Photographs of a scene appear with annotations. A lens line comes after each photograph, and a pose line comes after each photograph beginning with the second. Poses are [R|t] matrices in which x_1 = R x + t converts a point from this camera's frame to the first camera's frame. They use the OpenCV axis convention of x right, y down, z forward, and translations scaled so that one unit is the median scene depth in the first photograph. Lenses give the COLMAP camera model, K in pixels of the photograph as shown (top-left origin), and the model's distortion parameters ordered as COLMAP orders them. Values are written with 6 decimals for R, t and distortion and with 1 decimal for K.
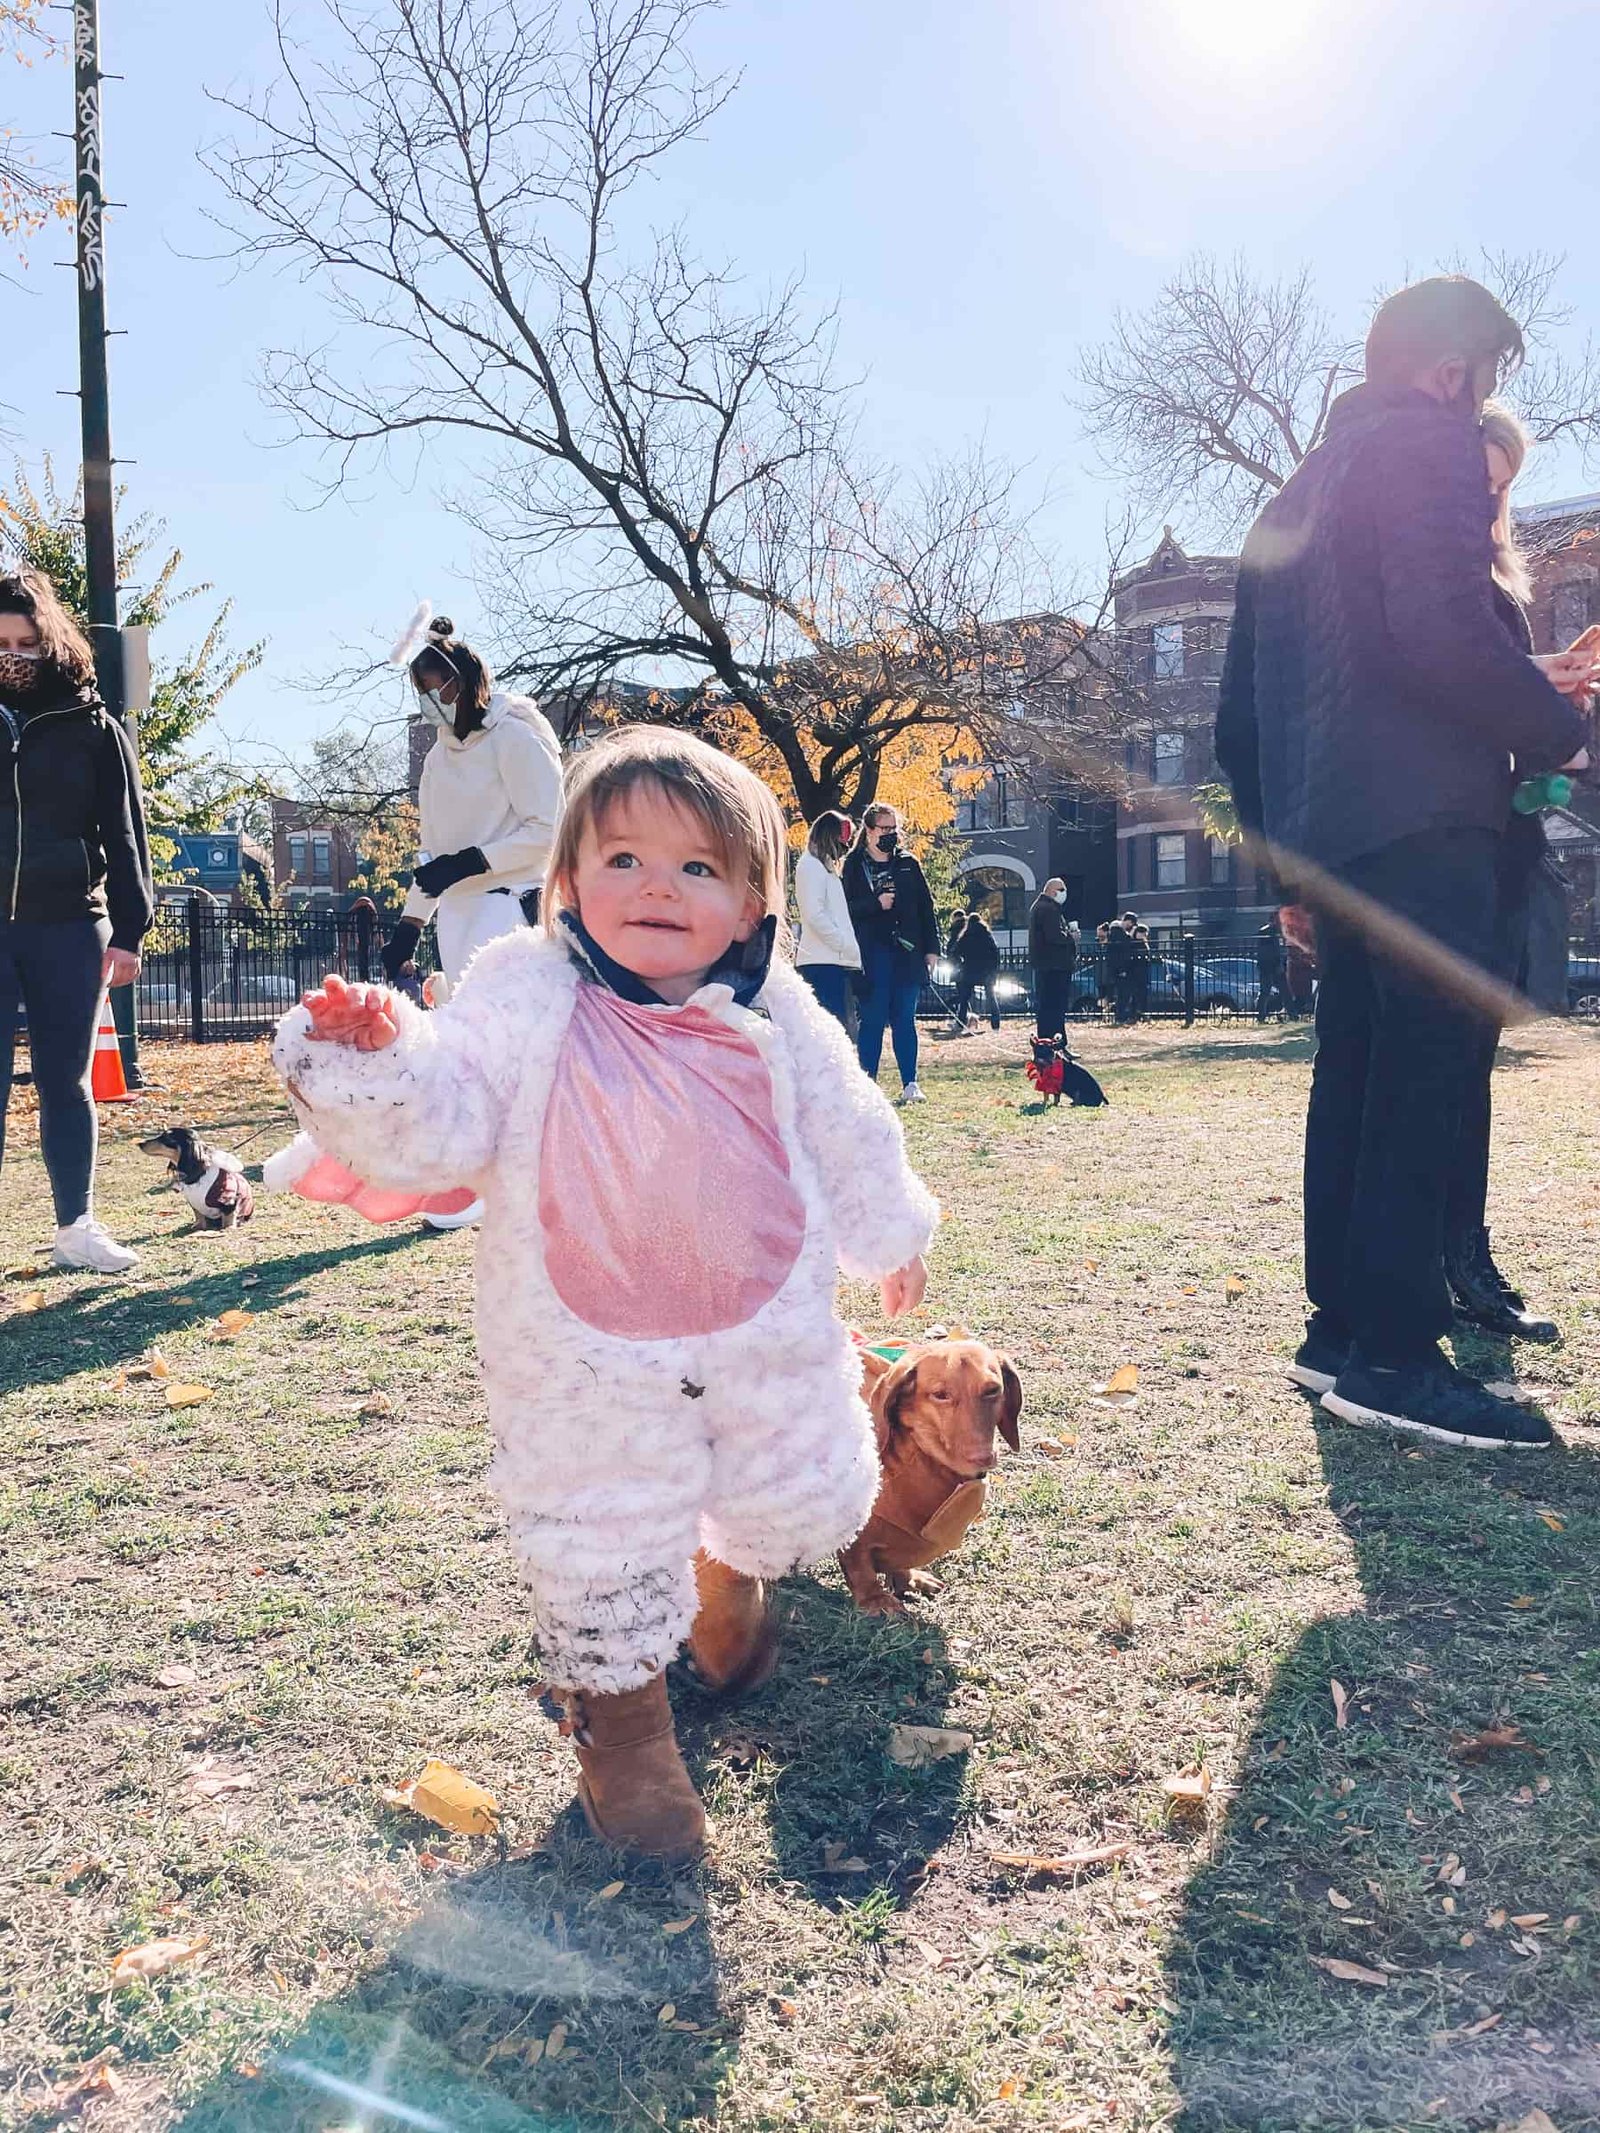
lens RADIAL K [[1592.5, 0, 800.0], [0, 1592.5, 1066.5], [0, 0, 1]] dist [0.085293, -0.116068]
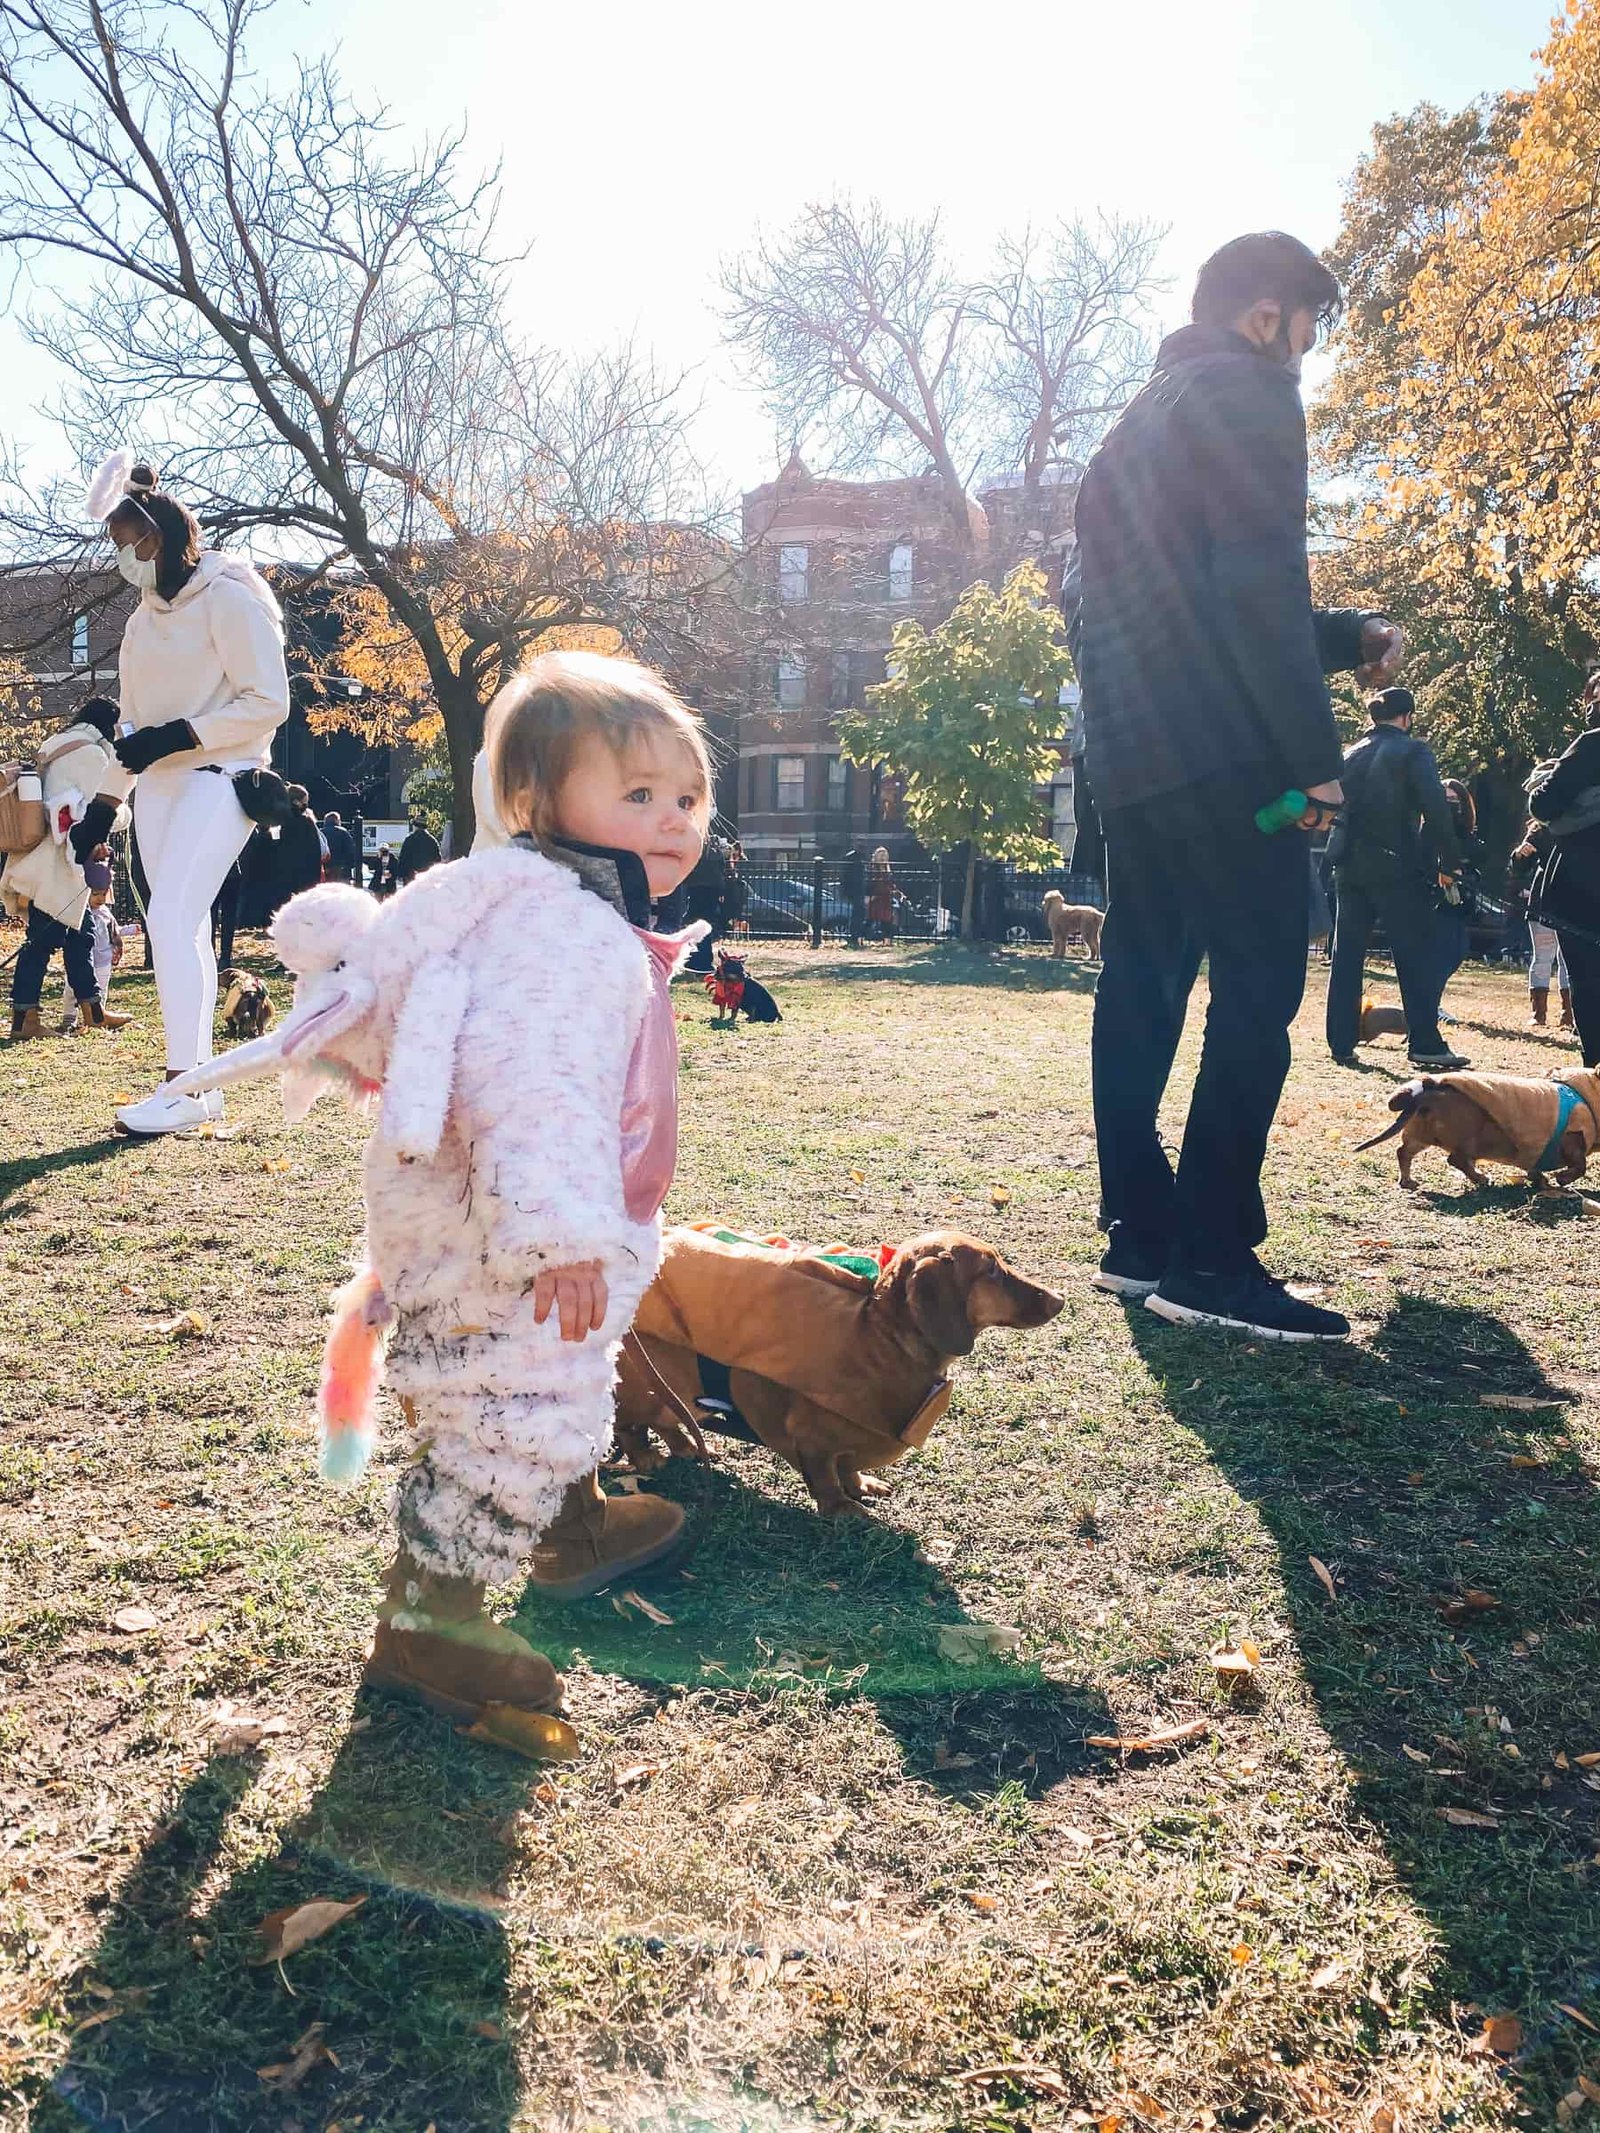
lens RADIAL K [[1610.7, 0, 780.3], [0, 1610.7, 1075.9], [0, 0, 1]] dist [0.009784, -0.004965]
pose [[0.973419, 0.015770, 0.228488, -0.074028], [-0.029393, 0.997979, 0.056343, 0.003049], [-0.227138, -0.061562, 0.971915, 0.016322]]
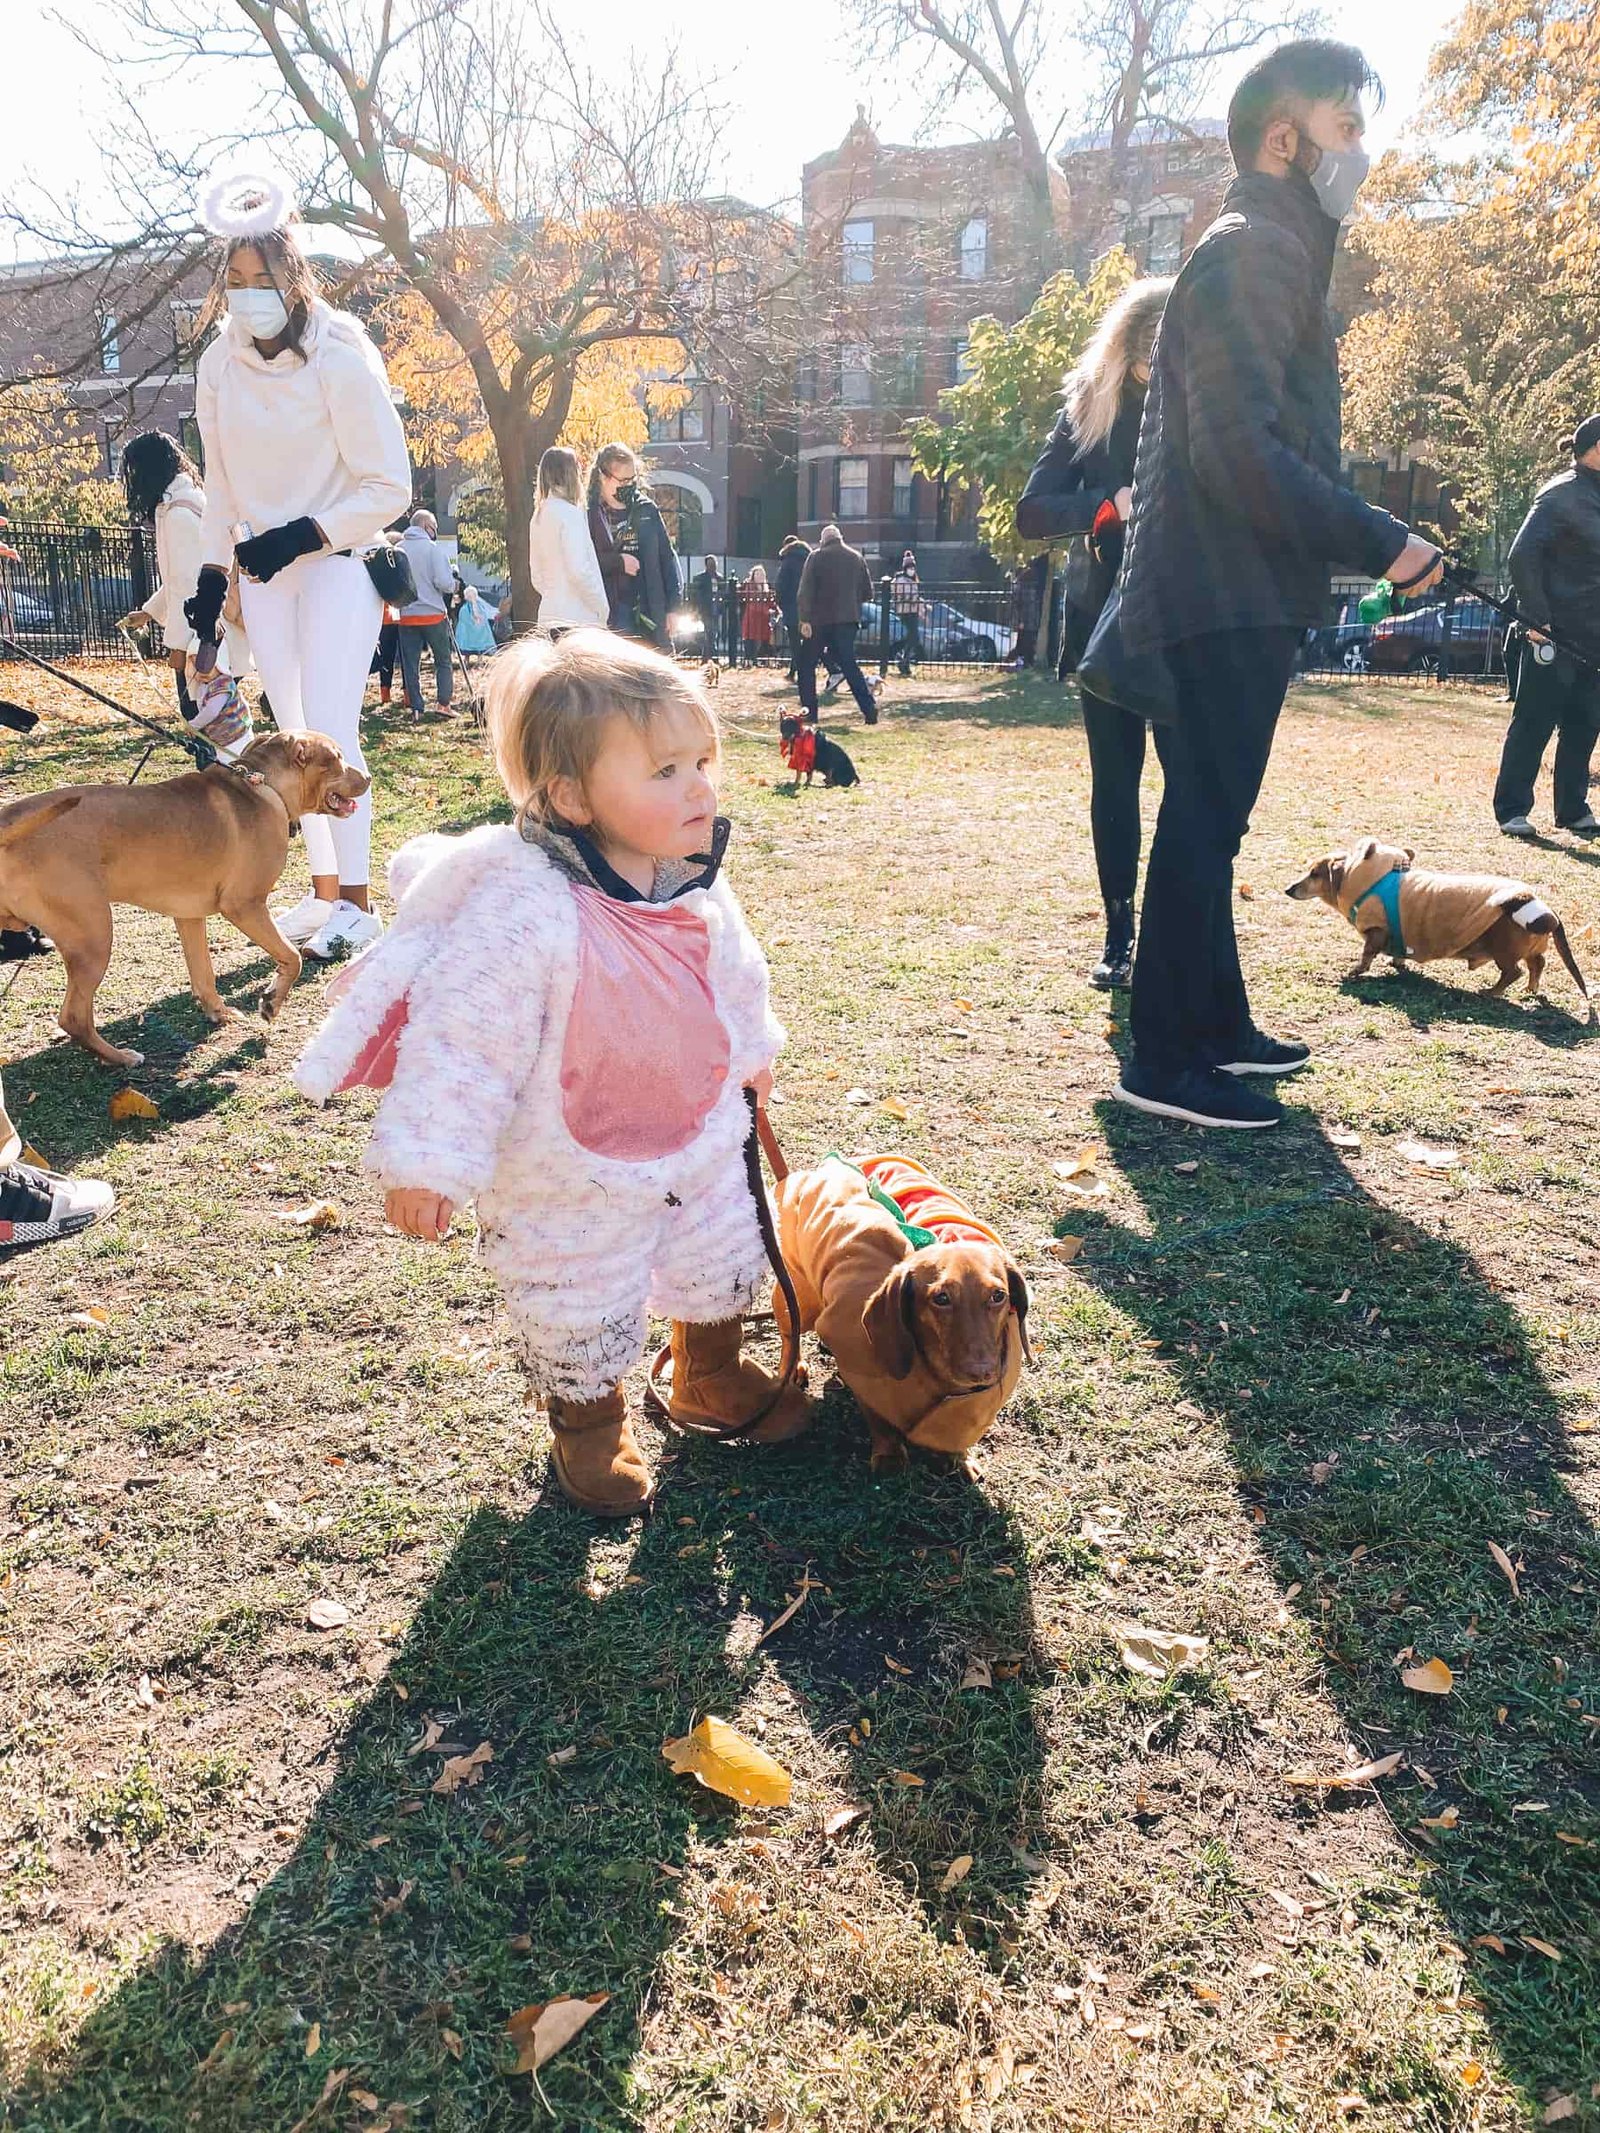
lens RADIAL K [[1610.7, 0, 780.3], [0, 1610.7, 1075.9], [0, 0, 1]] dist [0.009784, -0.004965]
pose [[0.981348, -0.022879, 0.190873, -0.090975], [-0.021124, 0.974046, 0.225361, -0.041667], [-0.191075, -0.225189, 0.955395, 0.040917]]
